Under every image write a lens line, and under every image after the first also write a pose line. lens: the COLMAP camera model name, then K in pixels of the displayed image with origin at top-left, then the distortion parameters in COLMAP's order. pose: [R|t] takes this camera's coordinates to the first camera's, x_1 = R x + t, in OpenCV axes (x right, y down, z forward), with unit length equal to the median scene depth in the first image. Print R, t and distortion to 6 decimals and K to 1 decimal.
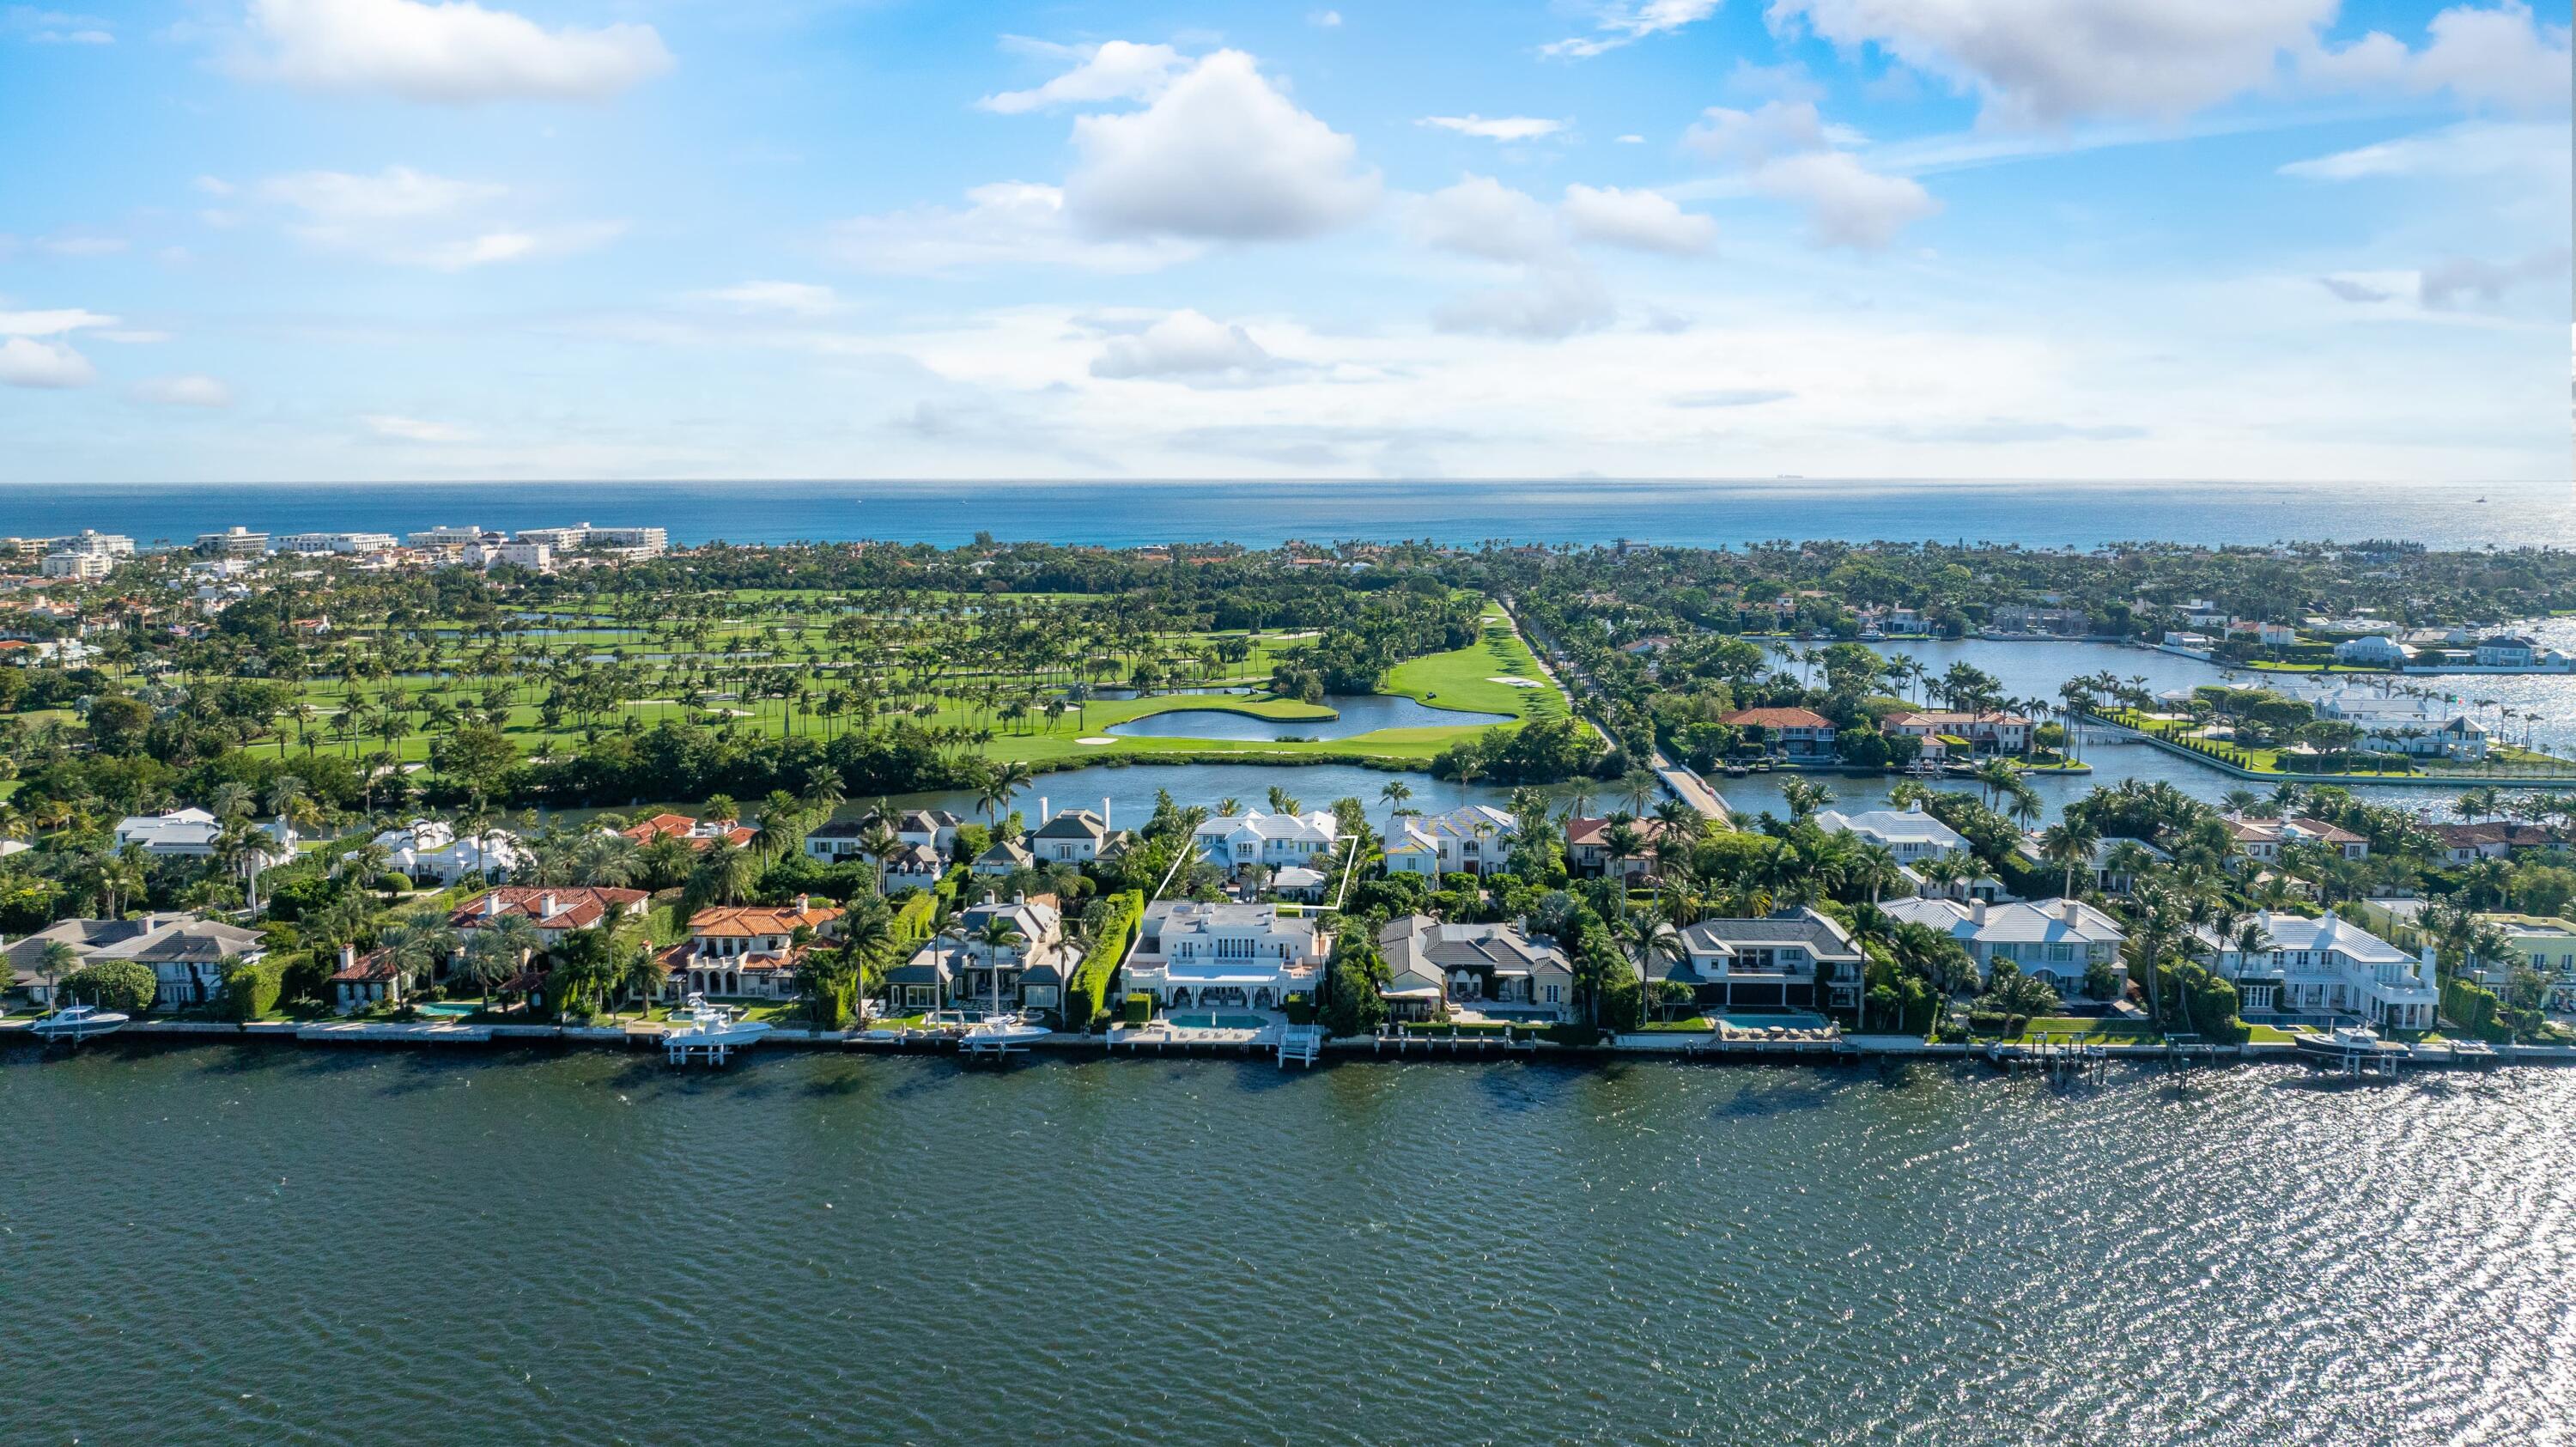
lens RADIAL K [[1880.1, 0, 1288.0], [0, 1880.1, 723.5], [0, 0, 1]] dist [-0.022618, 0.005275]
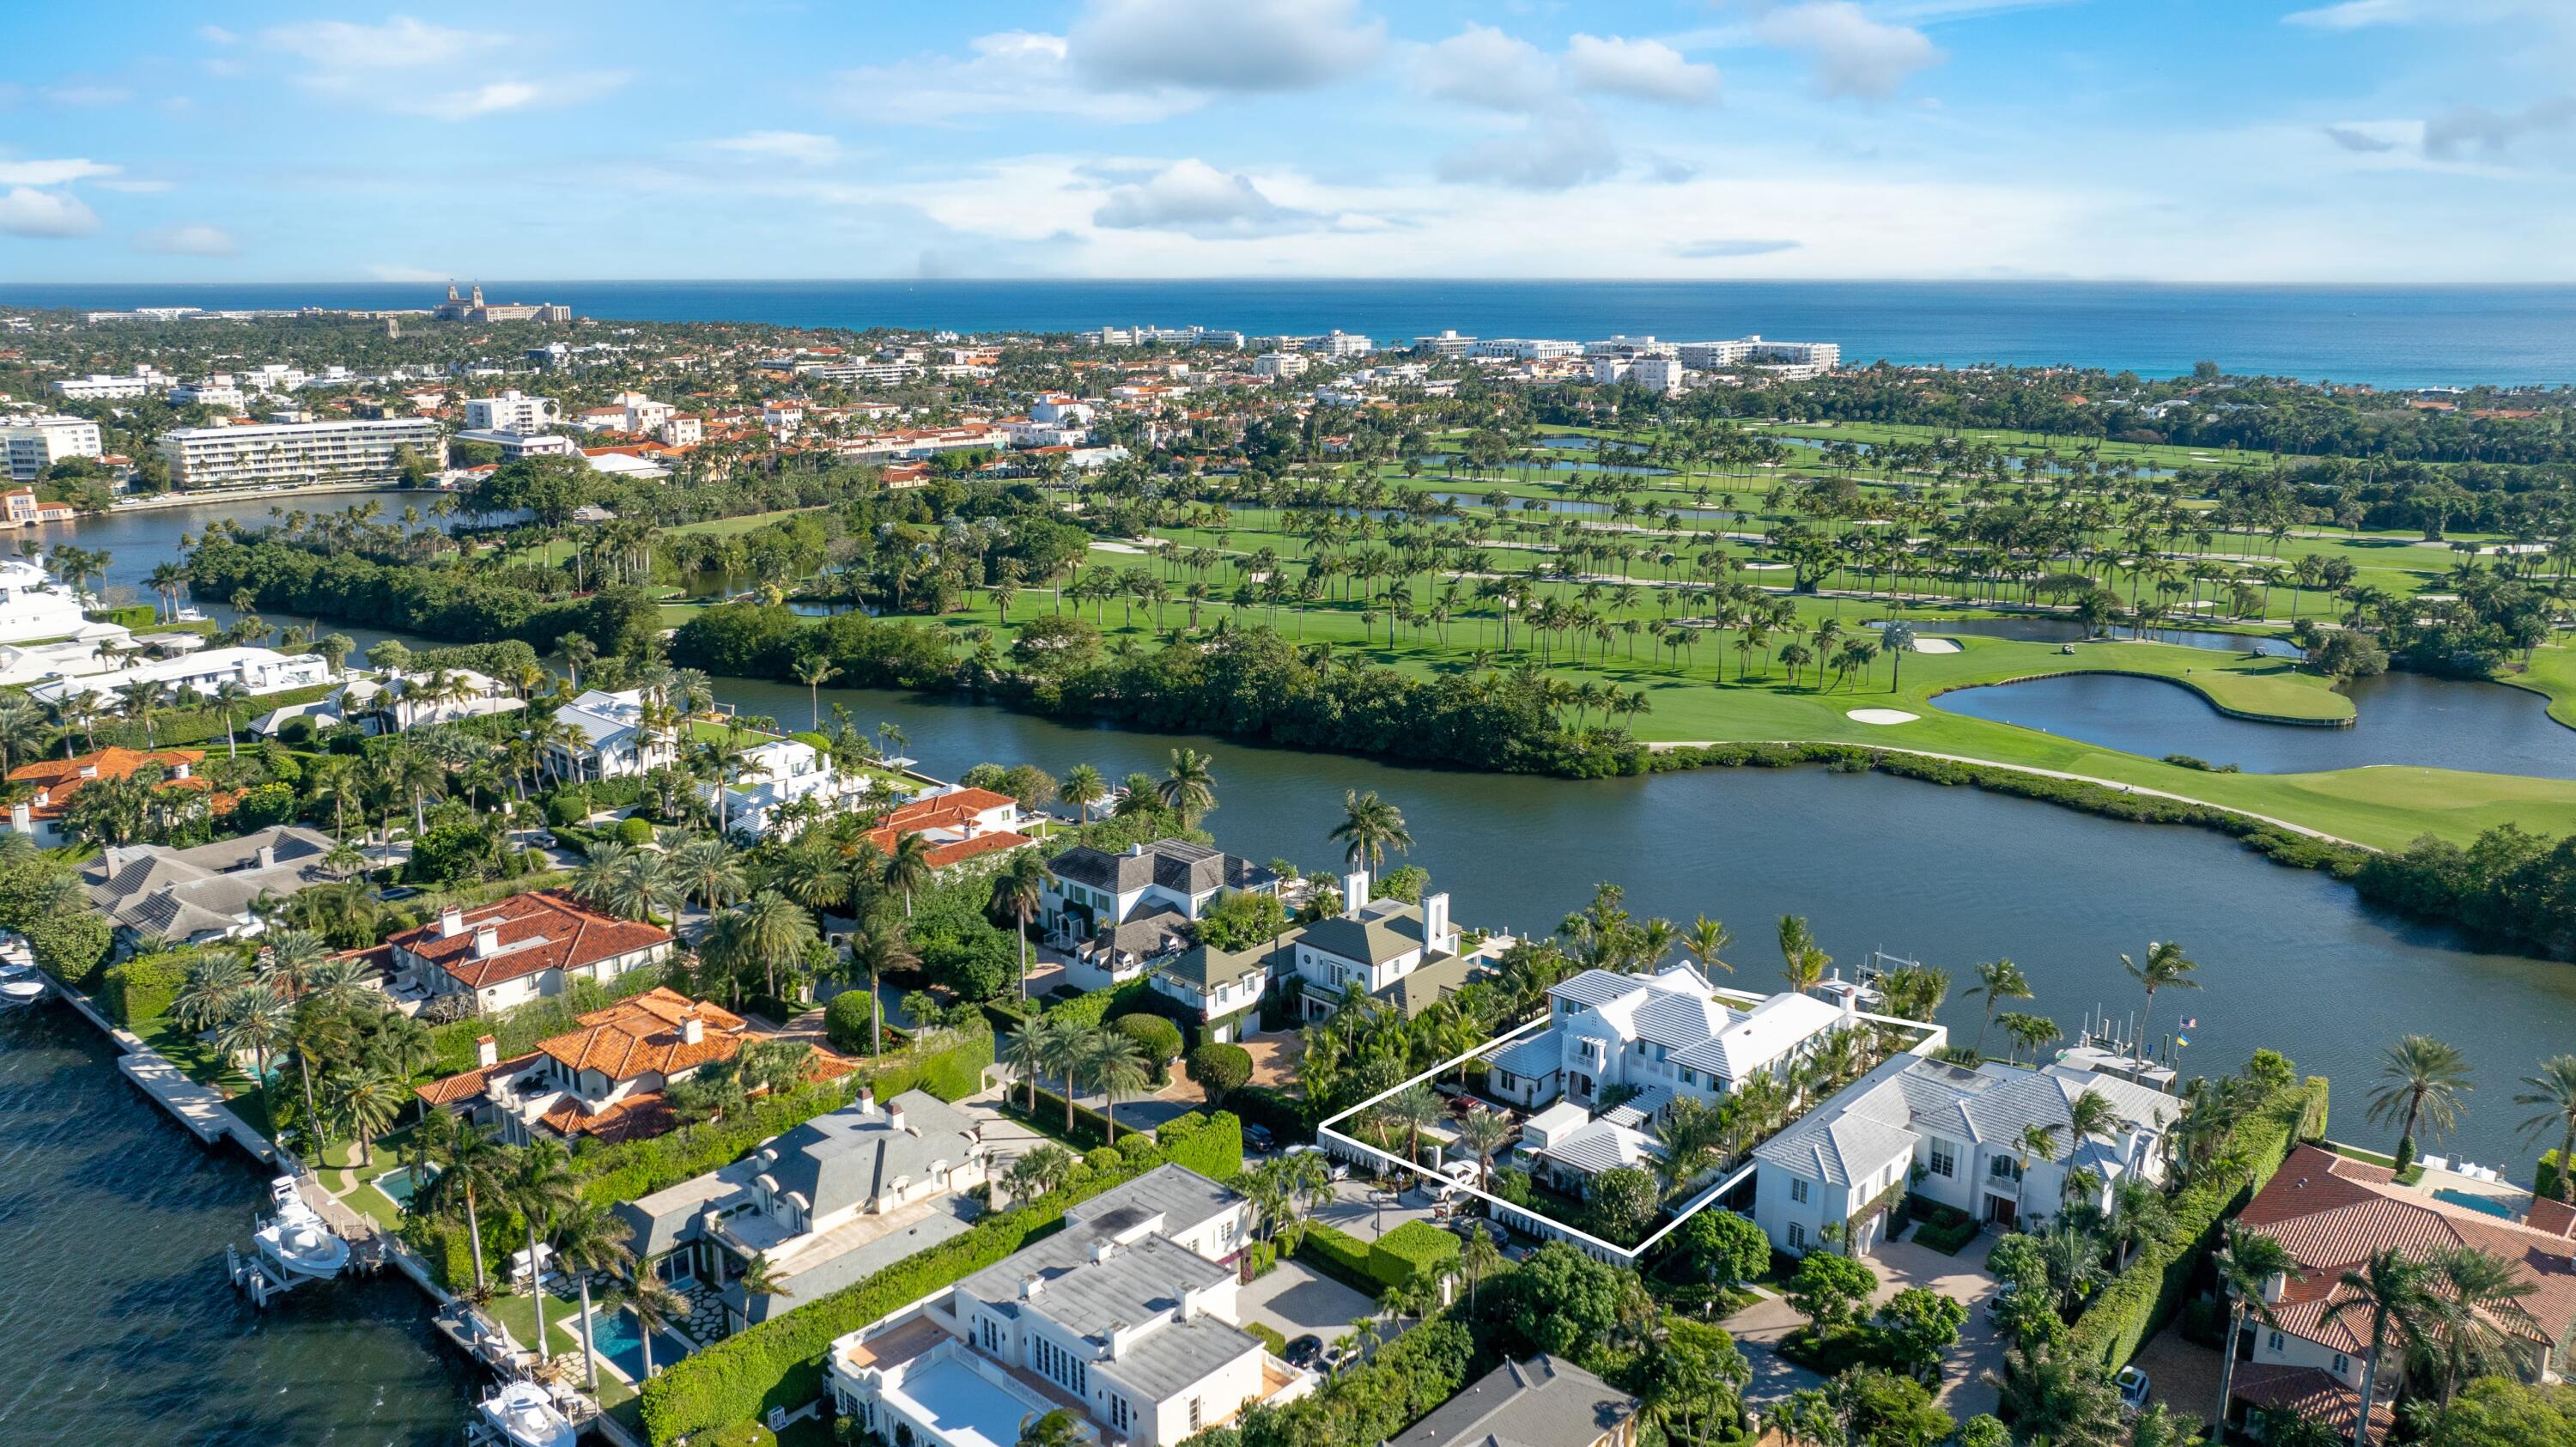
lens RADIAL K [[1866.1, 0, 1288.0], [0, 1866.1, 723.5], [0, 0, 1]] dist [0.001191, -0.034670]
pose [[0.765513, 0.153395, -0.624868, 0.166241], [-0.086861, 0.986913, 0.135859, -0.065827], [0.637531, -0.049725, 0.768818, 0.374281]]
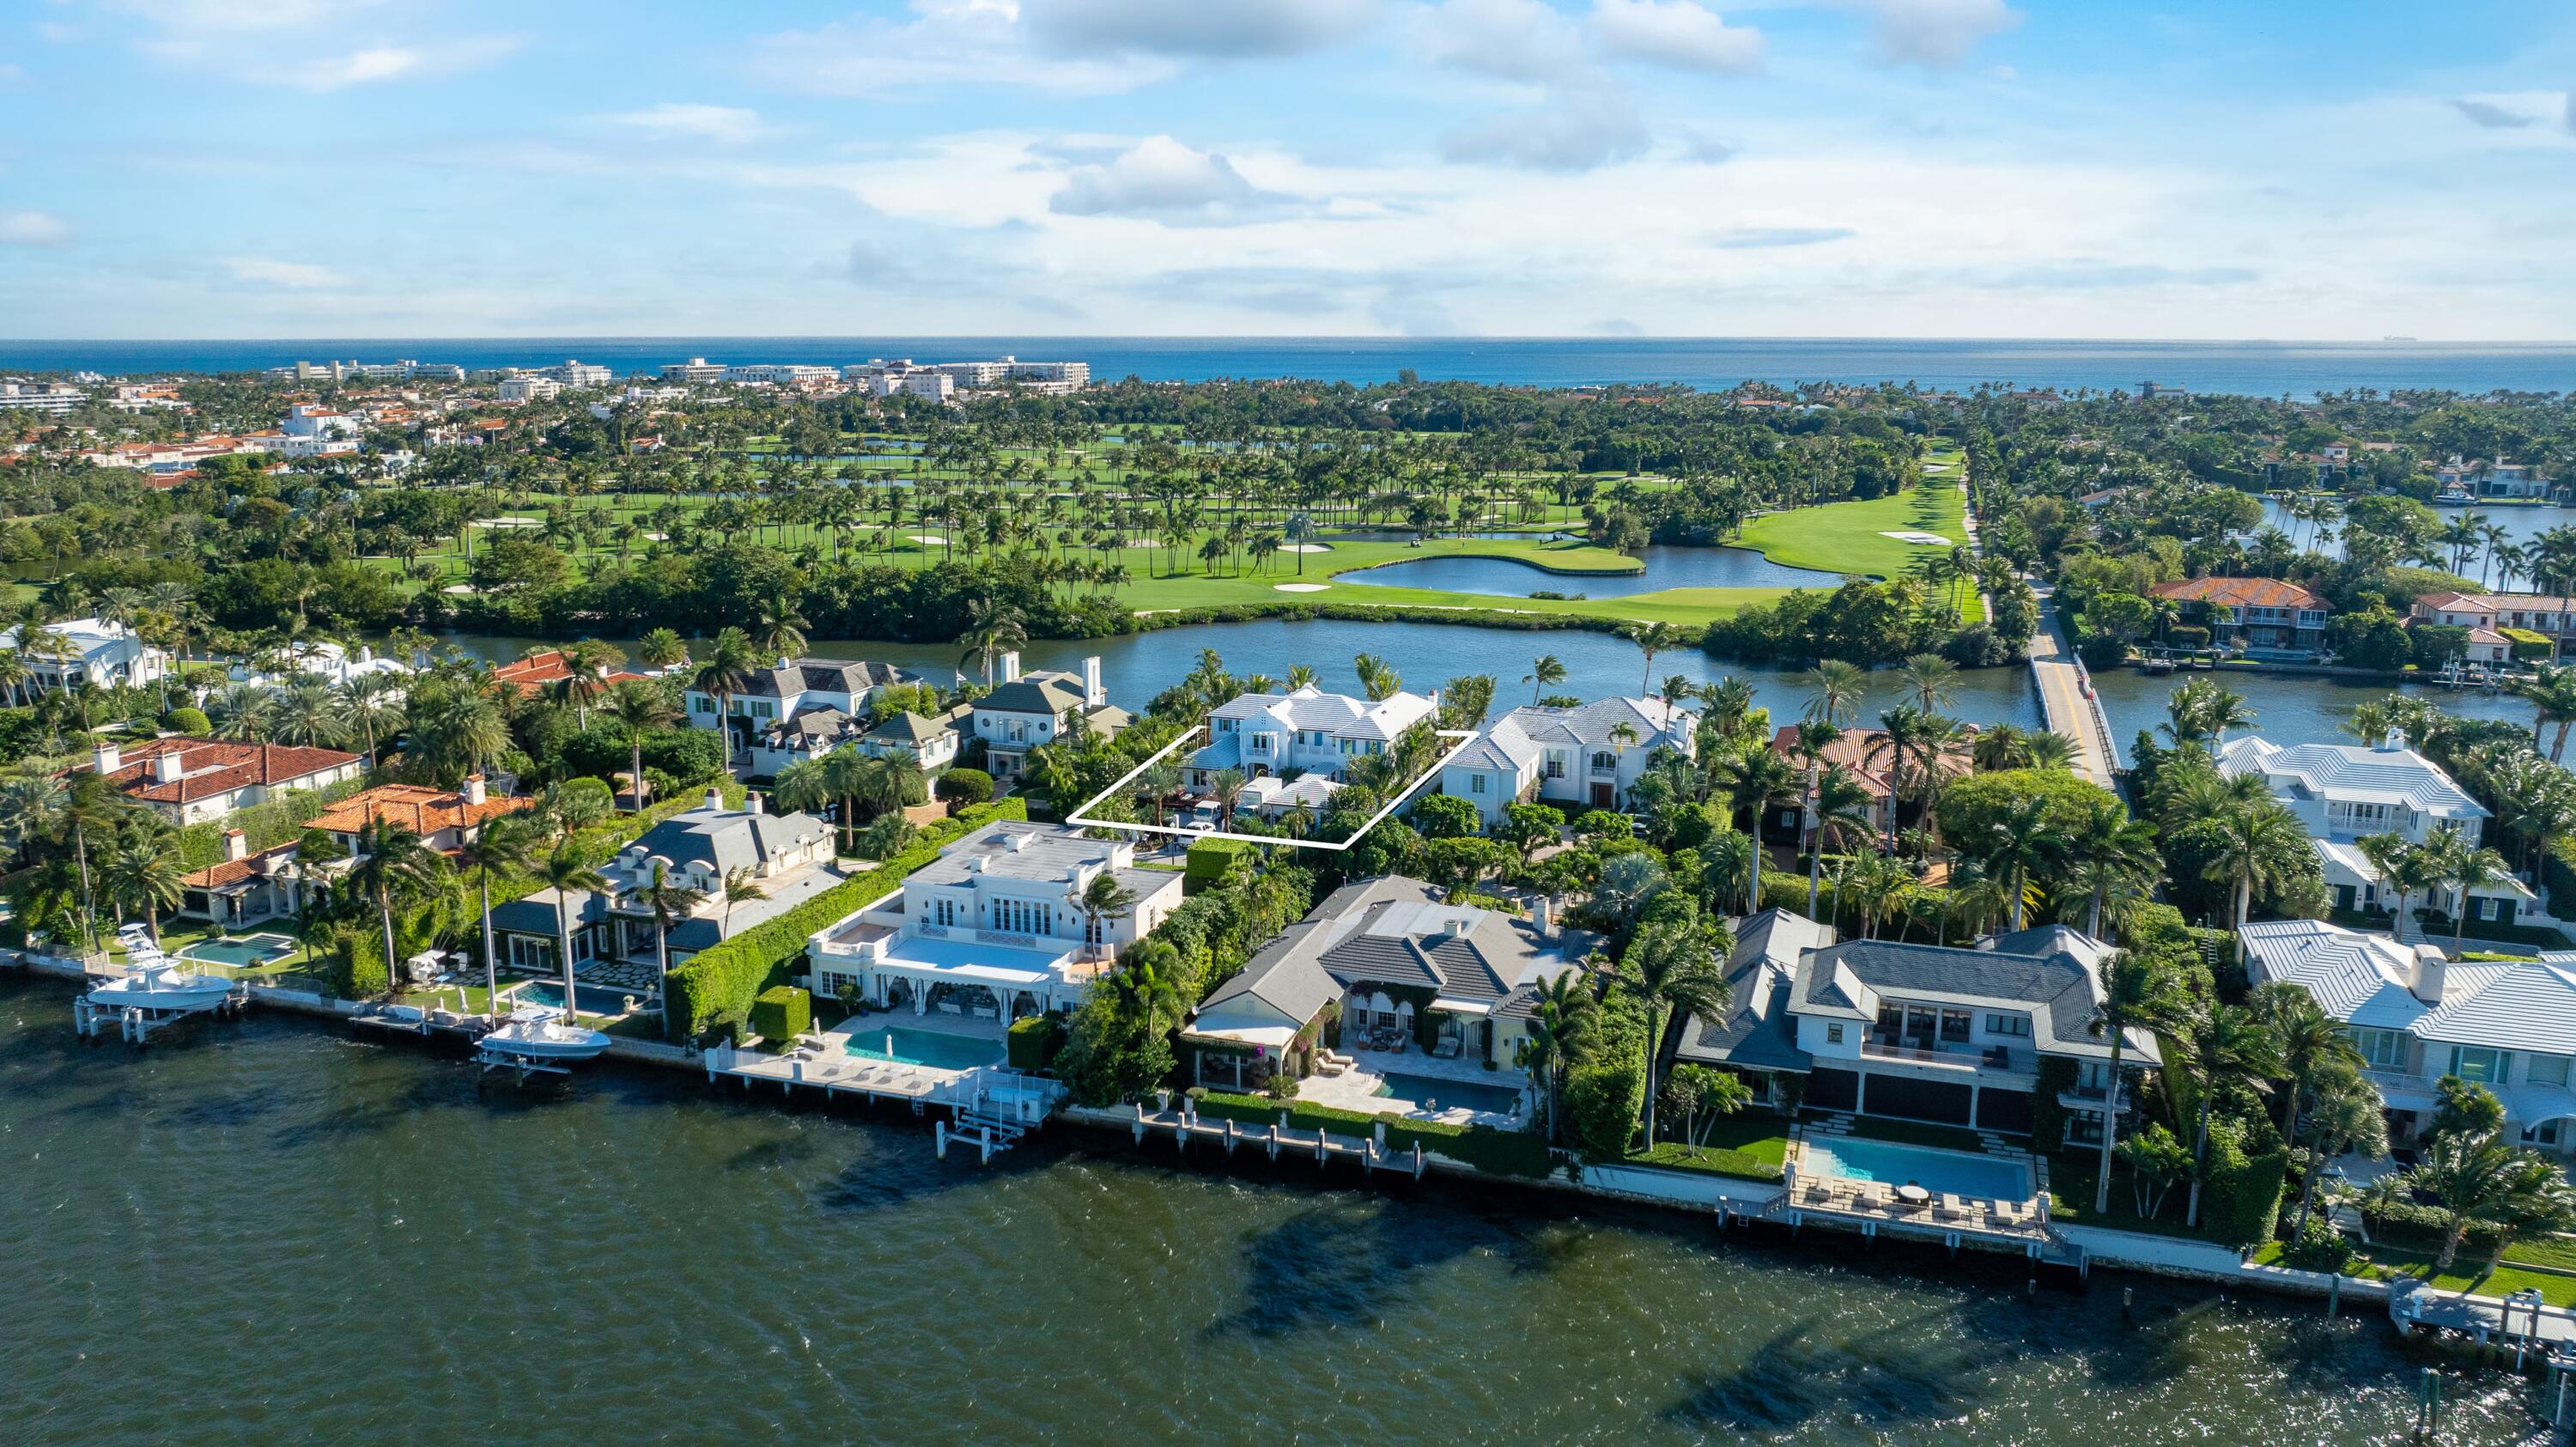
lens RADIAL K [[1880.1, 0, 1288.0], [0, 1880.1, 723.5], [0, 0, 1]] dist [-0.022618, 0.005275]
pose [[0.961092, 0.058546, -0.269953, 0.117244], [-0.038820, 0.996209, 0.077844, 0.005224], [0.273487, -0.064336, 0.959722, 0.255205]]
